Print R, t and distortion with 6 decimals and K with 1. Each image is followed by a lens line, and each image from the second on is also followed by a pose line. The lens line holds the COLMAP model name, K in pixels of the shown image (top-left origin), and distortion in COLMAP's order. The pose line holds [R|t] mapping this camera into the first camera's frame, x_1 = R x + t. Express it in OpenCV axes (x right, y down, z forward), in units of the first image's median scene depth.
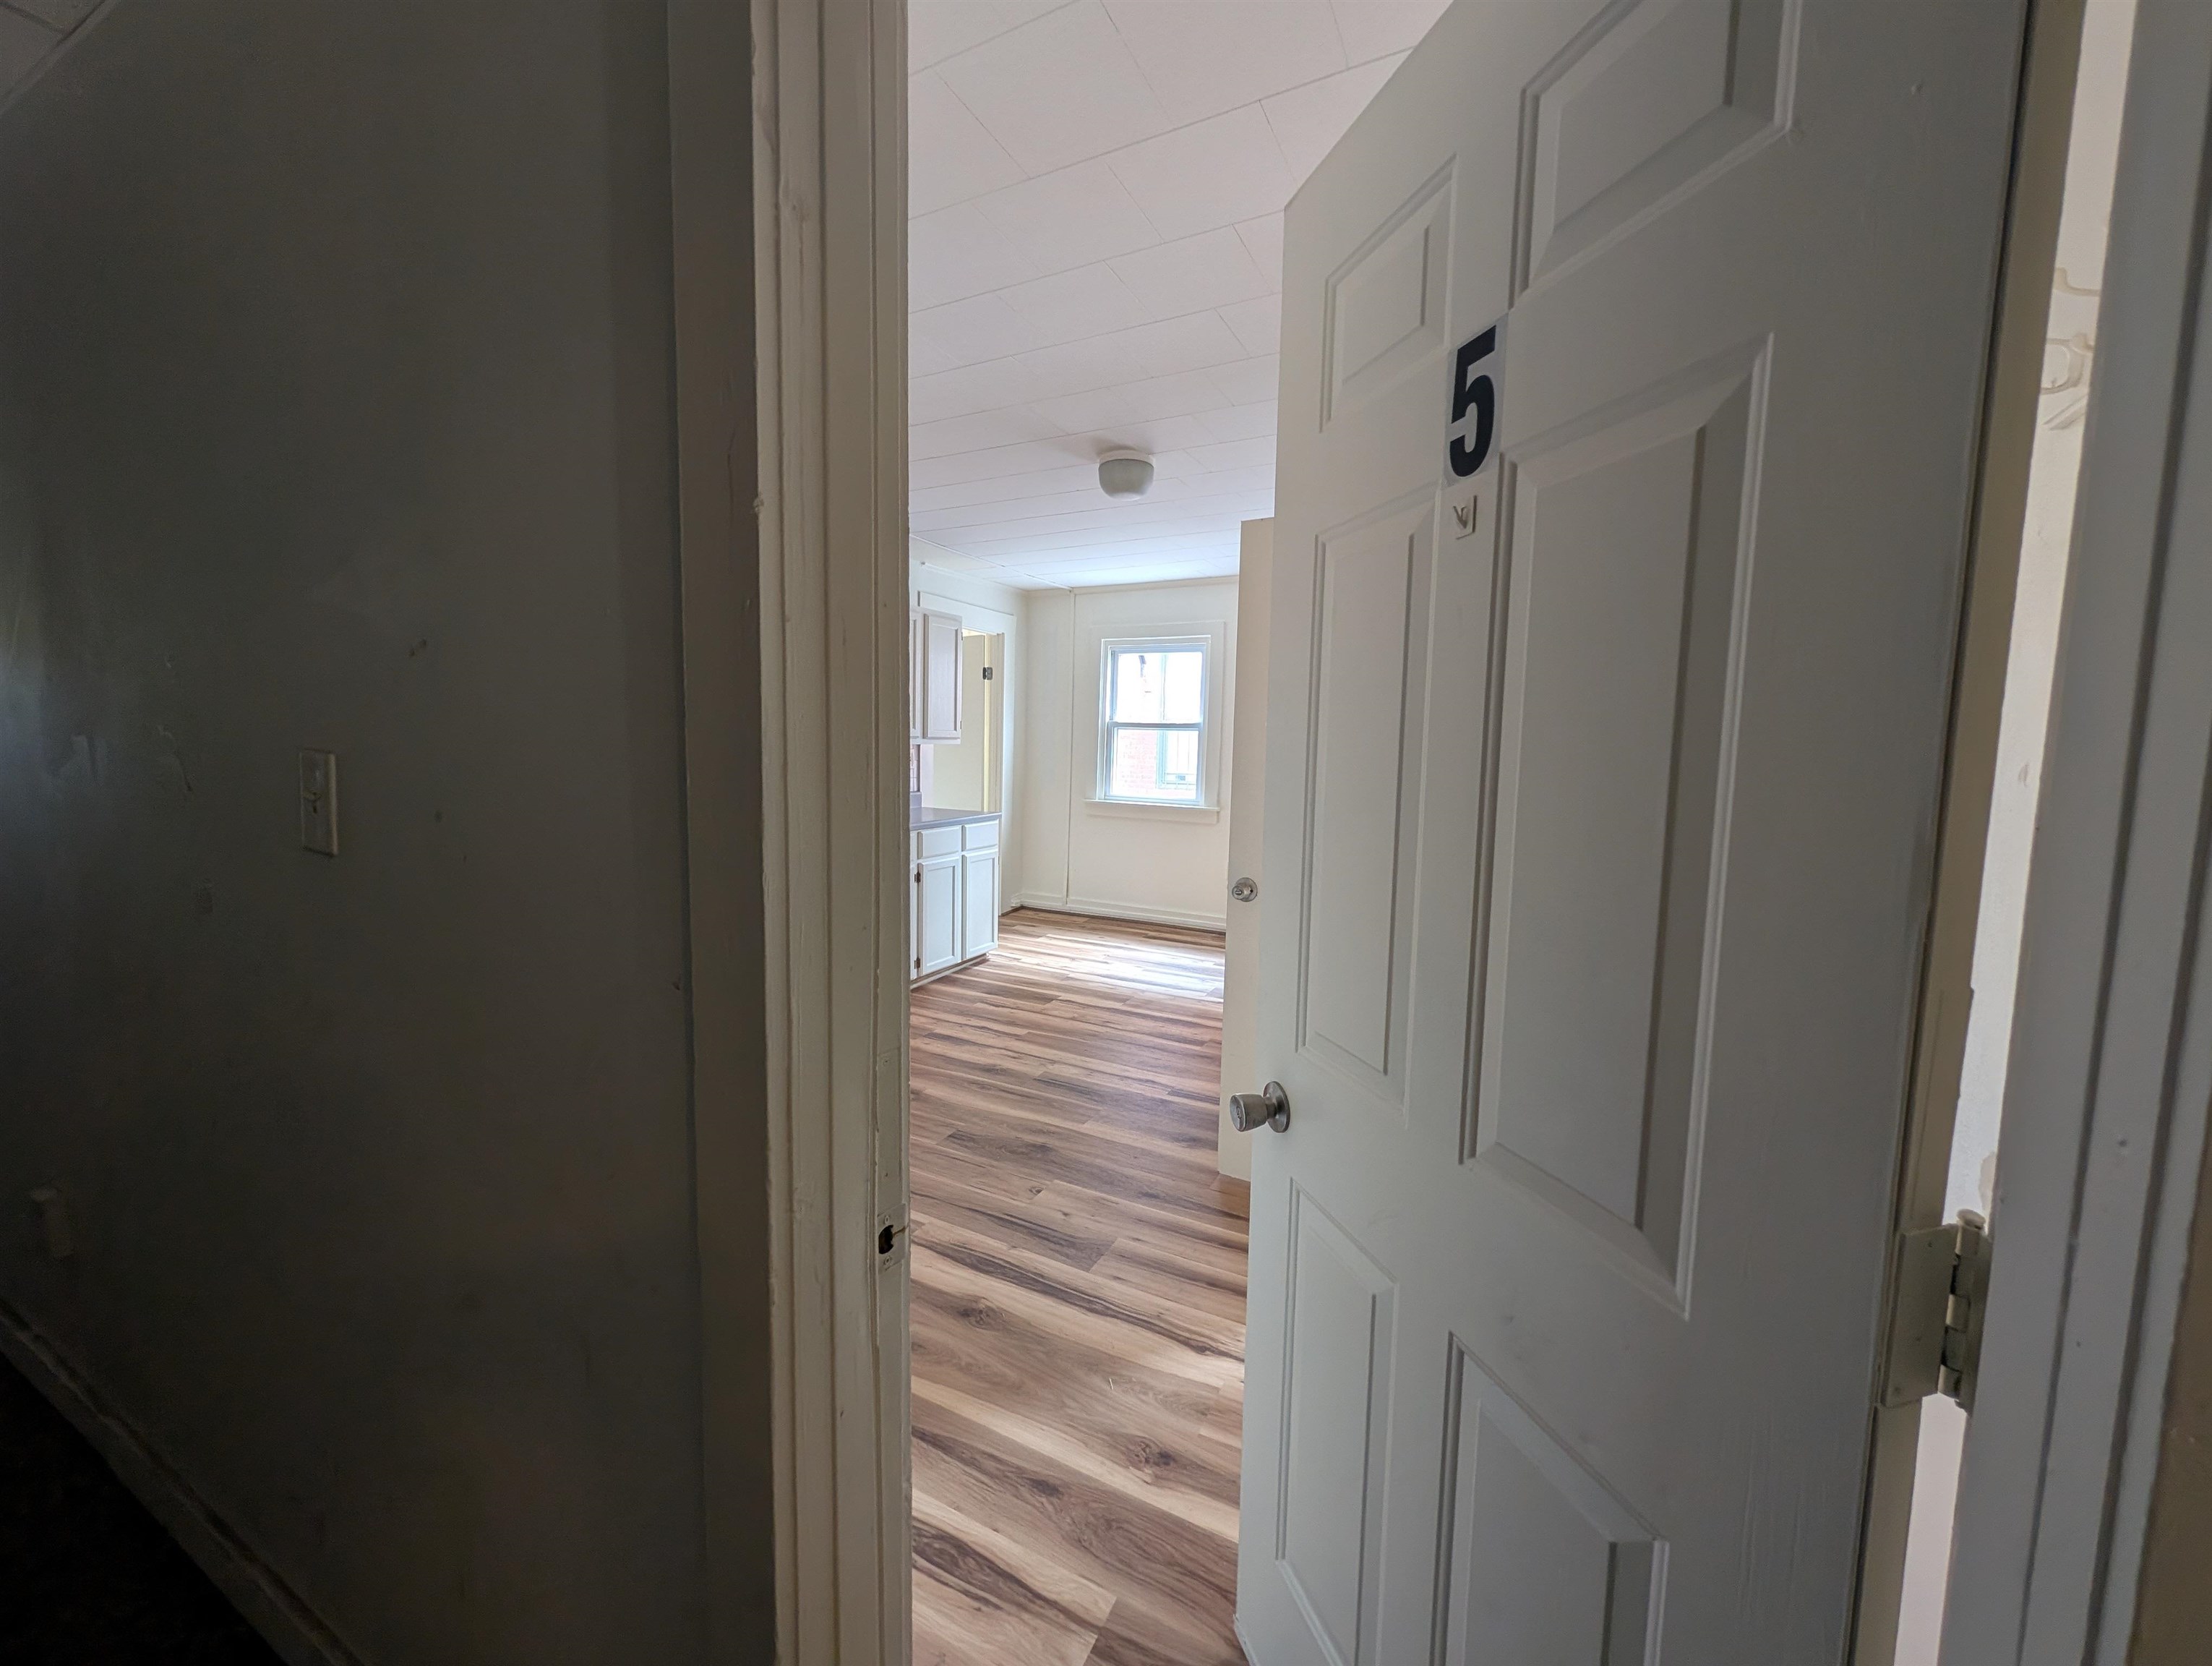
lens RADIAL K [[859.6, 0, 1093.3], [0, 859.6, 825.6], [0, 0, 1]] dist [-0.002556, -0.000173]
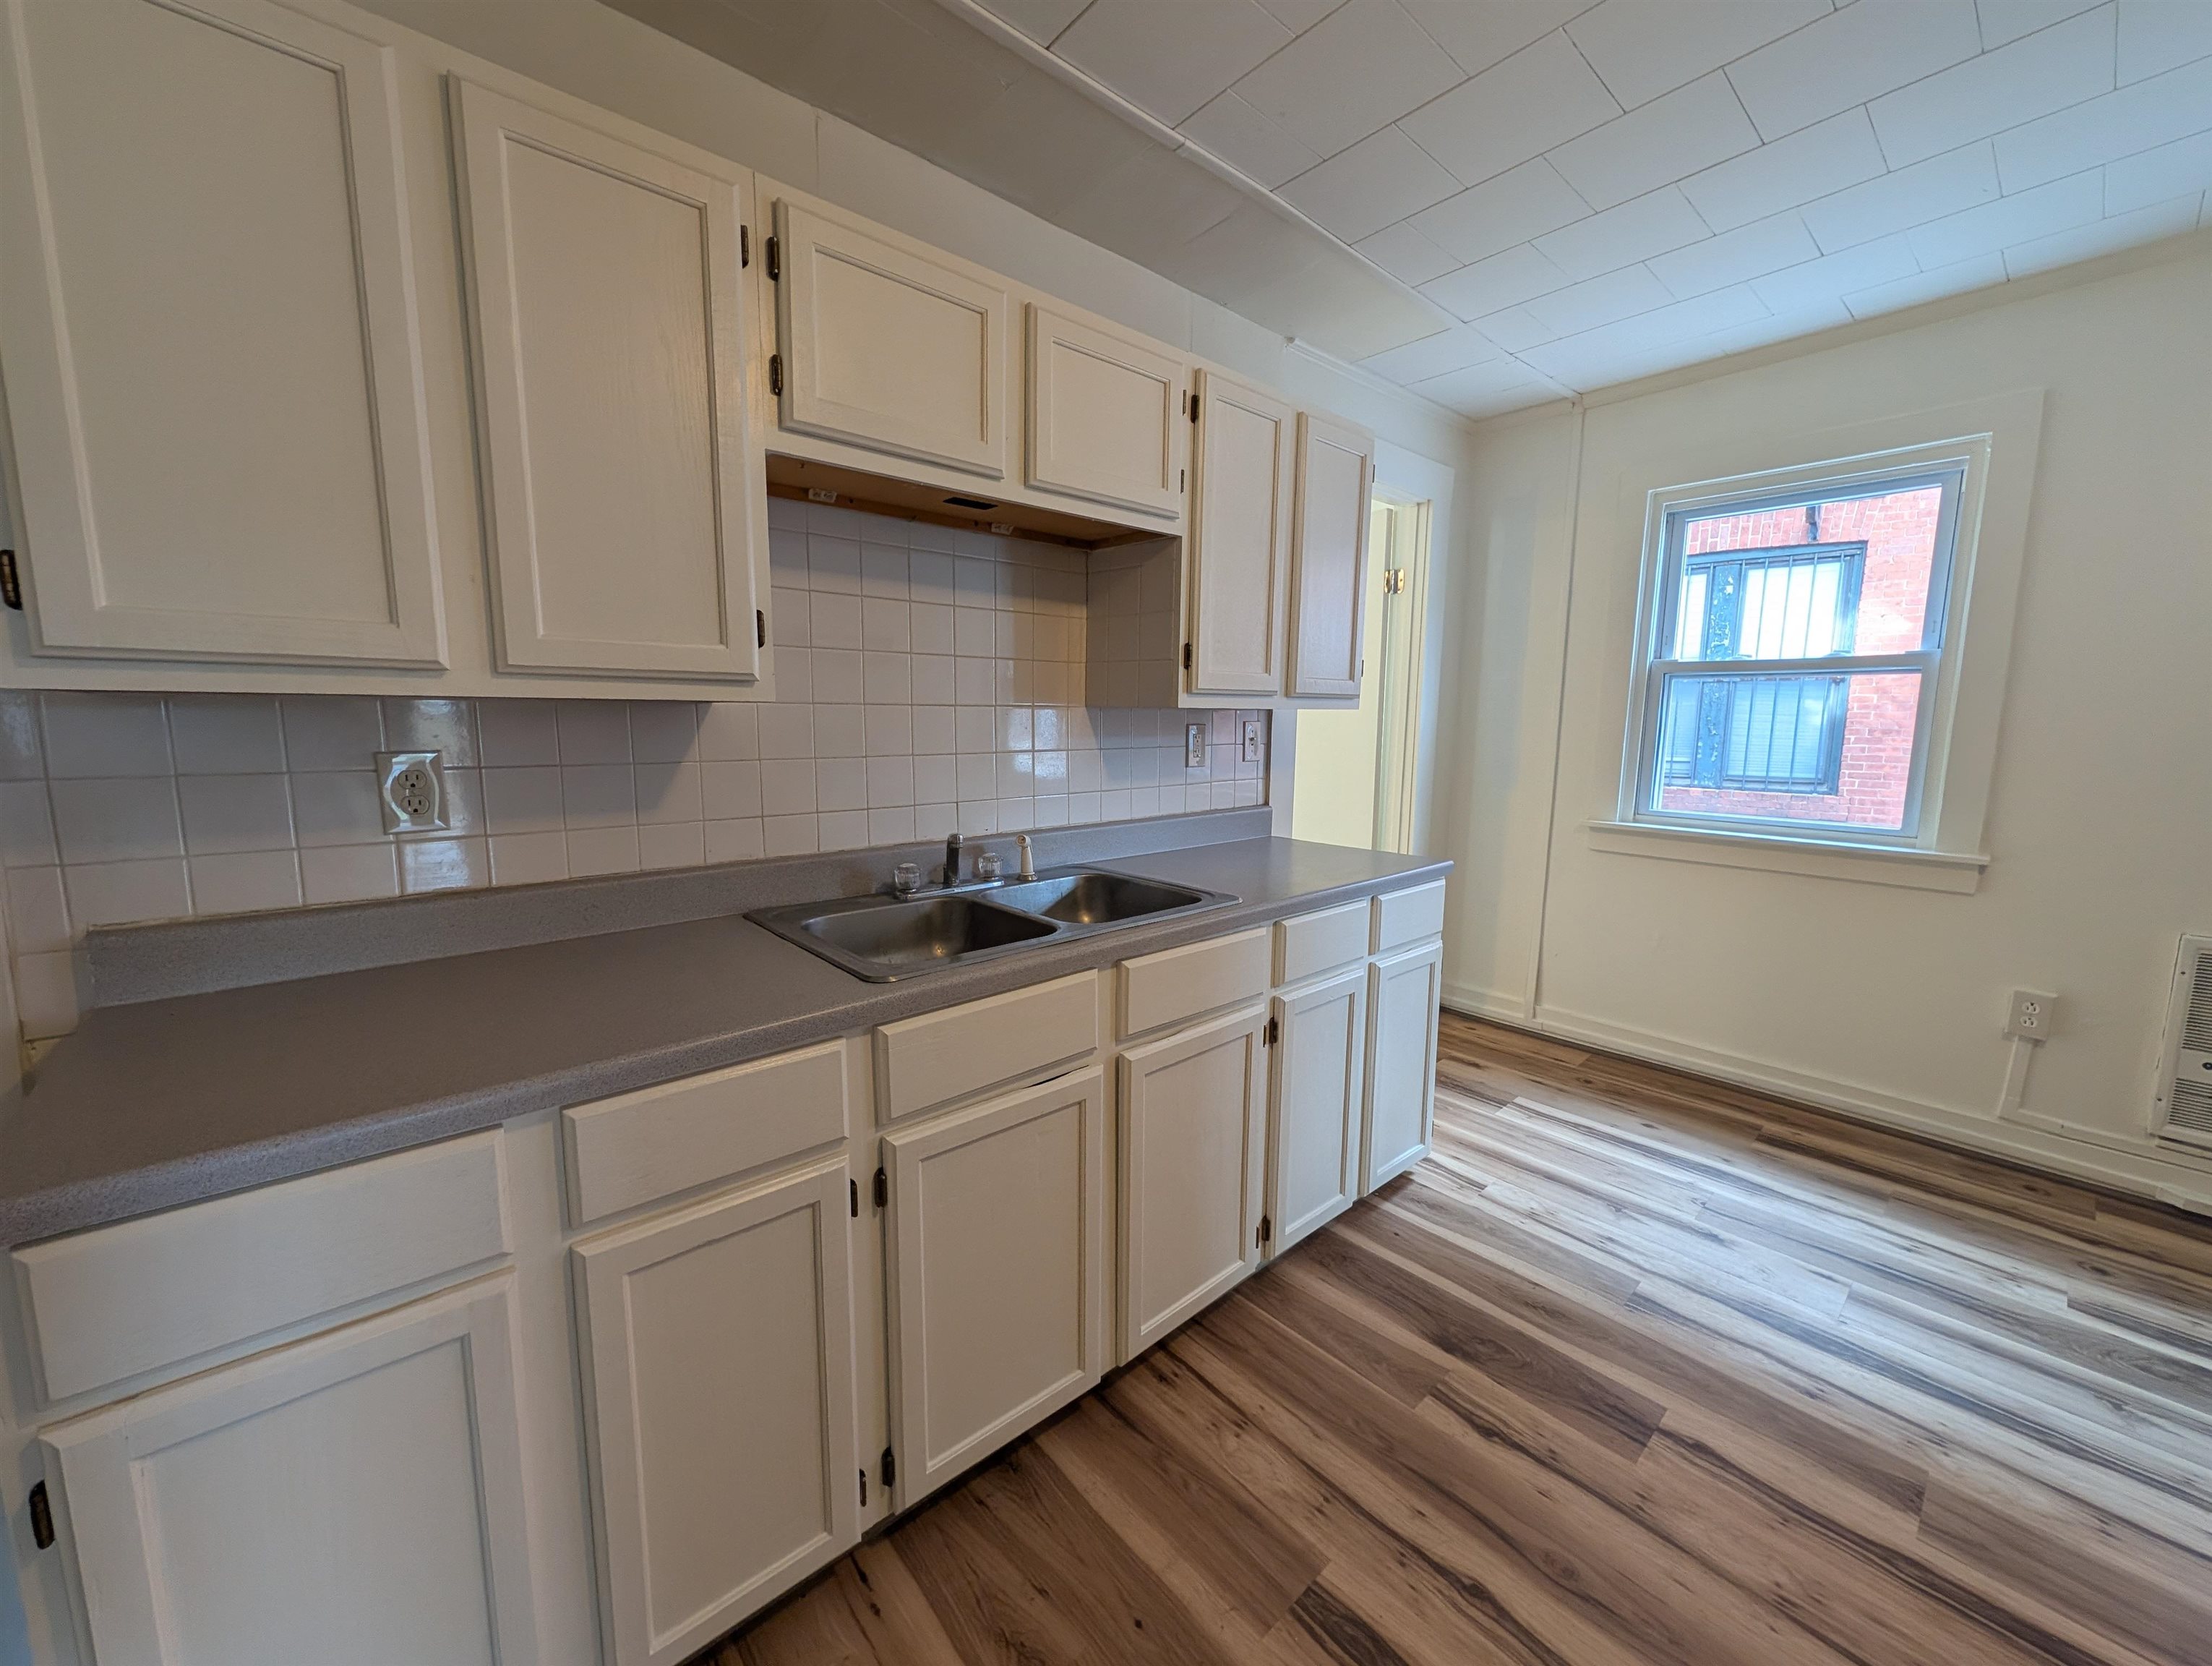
lens RADIAL K [[859.6, 0, 1093.3], [0, 859.6, 825.6], [0, 0, 1]] dist [-0.002556, -0.000173]
pose [[0.935003, 0.035520, -0.352855, -0.132419], [-0.024955, 0.999095, 0.034445, -0.047013], [0.353760, -0.023401, 0.935044, 0.547249]]
